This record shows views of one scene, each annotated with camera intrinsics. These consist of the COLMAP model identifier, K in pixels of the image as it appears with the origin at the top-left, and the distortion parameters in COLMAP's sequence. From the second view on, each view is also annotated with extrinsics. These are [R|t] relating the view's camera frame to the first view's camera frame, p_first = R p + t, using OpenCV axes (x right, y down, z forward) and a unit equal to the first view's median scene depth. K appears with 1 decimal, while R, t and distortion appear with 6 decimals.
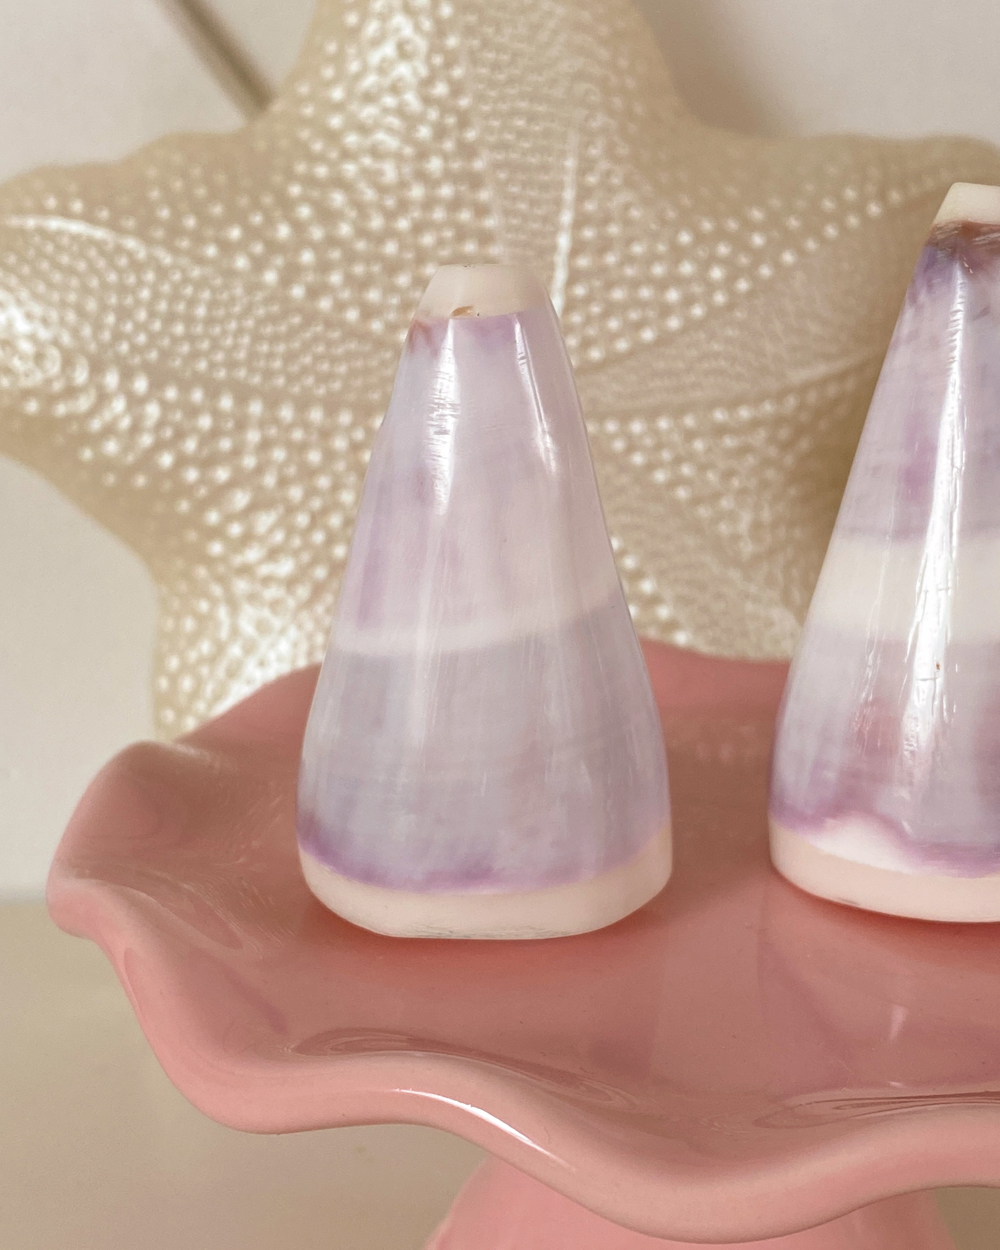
lens RADIAL K [[2076.9, 0, 499.5], [0, 2076.9, 609.9], [0, 0, 1]] dist [0.276479, -1.249238]
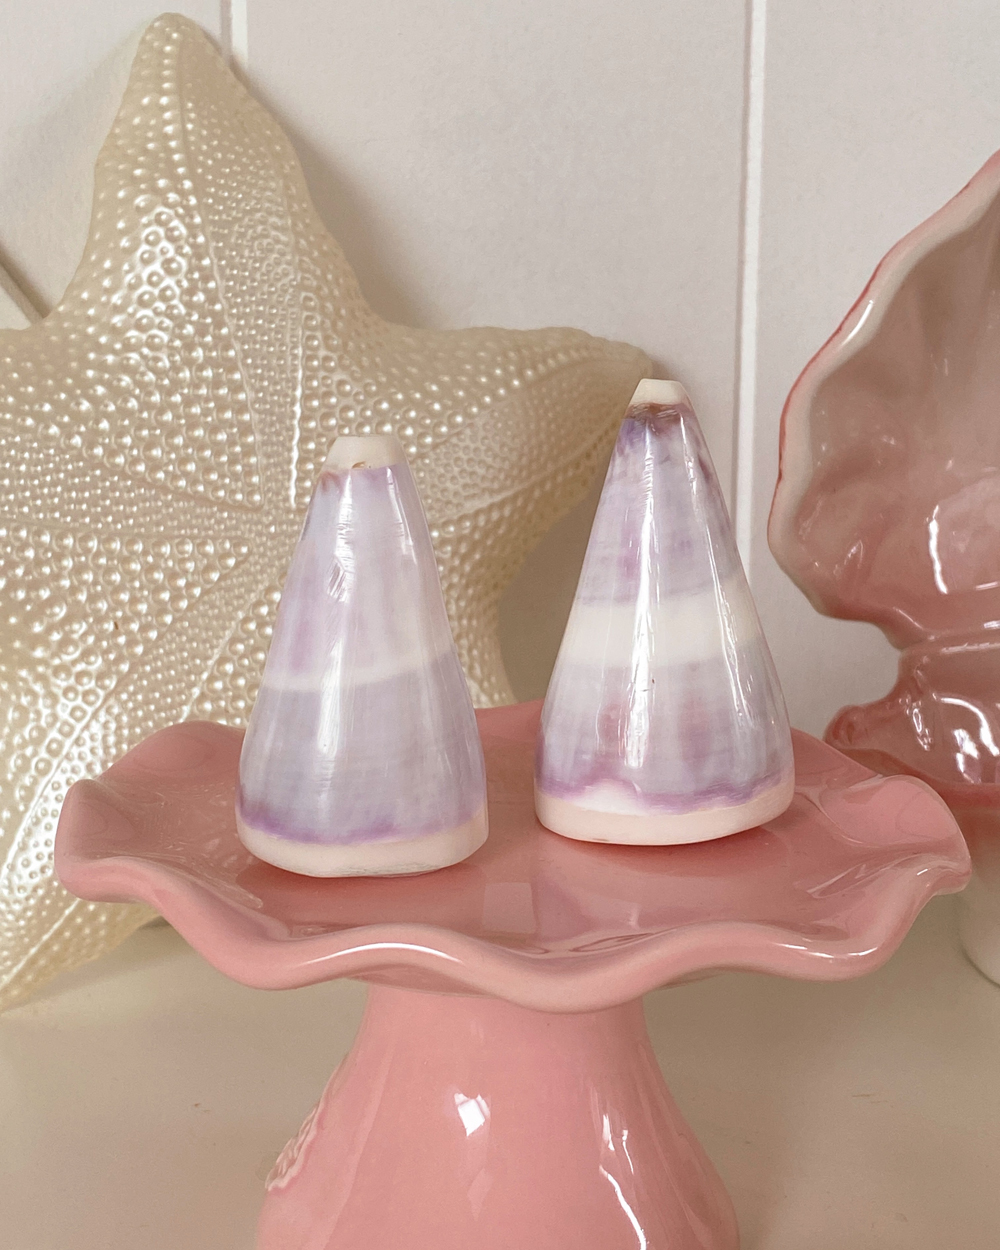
lens RADIAL K [[2076.9, 0, 499.5], [0, 2076.9, 609.9], [0, 0, 1]] dist [0.276479, -1.249238]
pose [[0.969186, -0.041905, 0.242740, -0.173606], [0.057994, 0.996541, -0.059517, 0.036950], [-0.239406, 0.071760, 0.968264, -0.305186]]
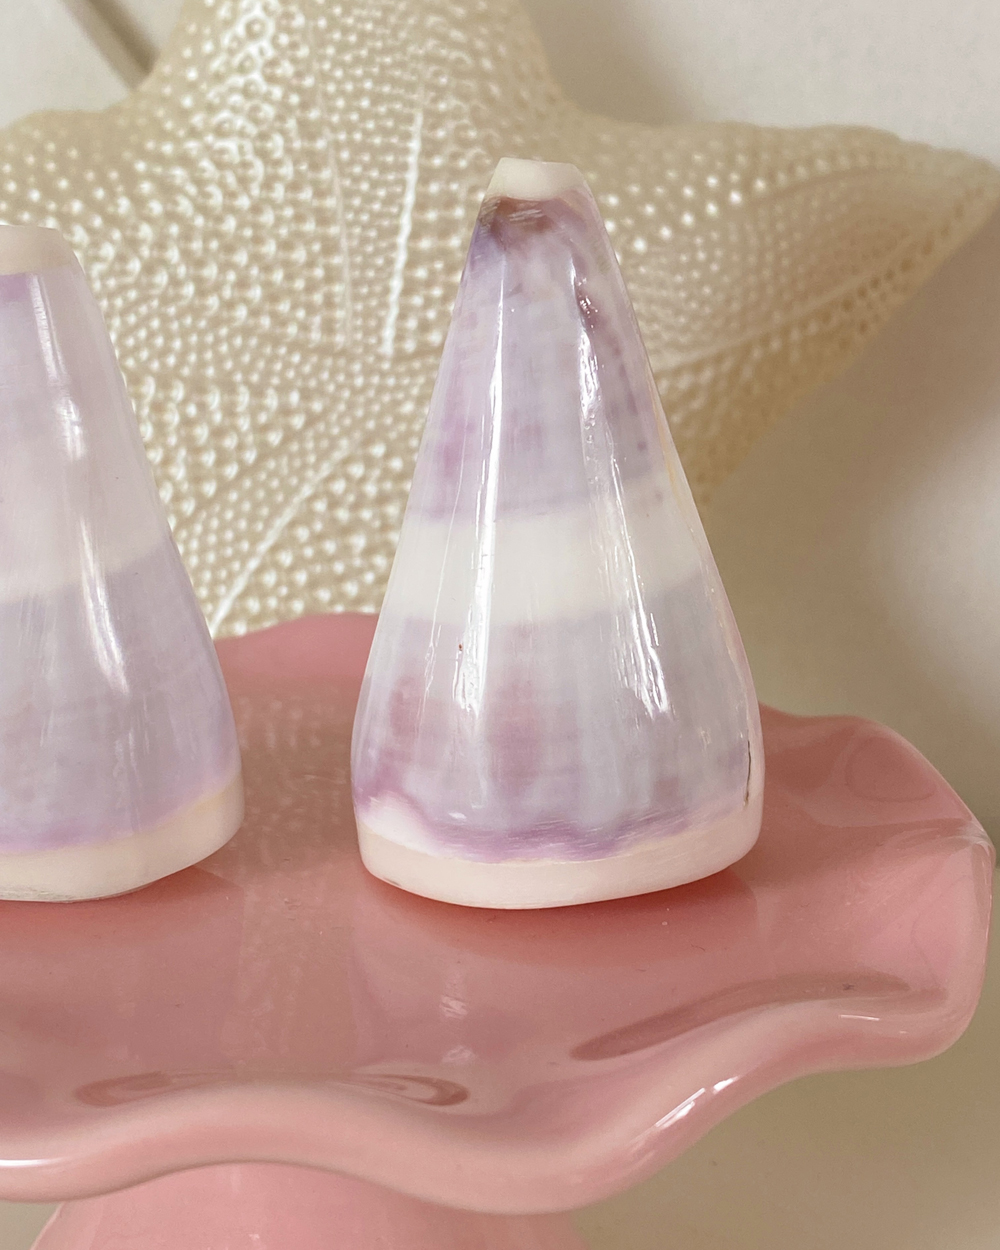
lens RADIAL K [[2076.9, 0, 499.5], [0, 2076.9, 609.9], [0, 0, 1]] dist [0.276479, -1.249238]
pose [[0.989696, 0.043314, -0.136474, 0.221905], [-0.043393, 0.999055, 0.002394, 0.003730], [0.136449, 0.003553, 0.990641, 0.018714]]
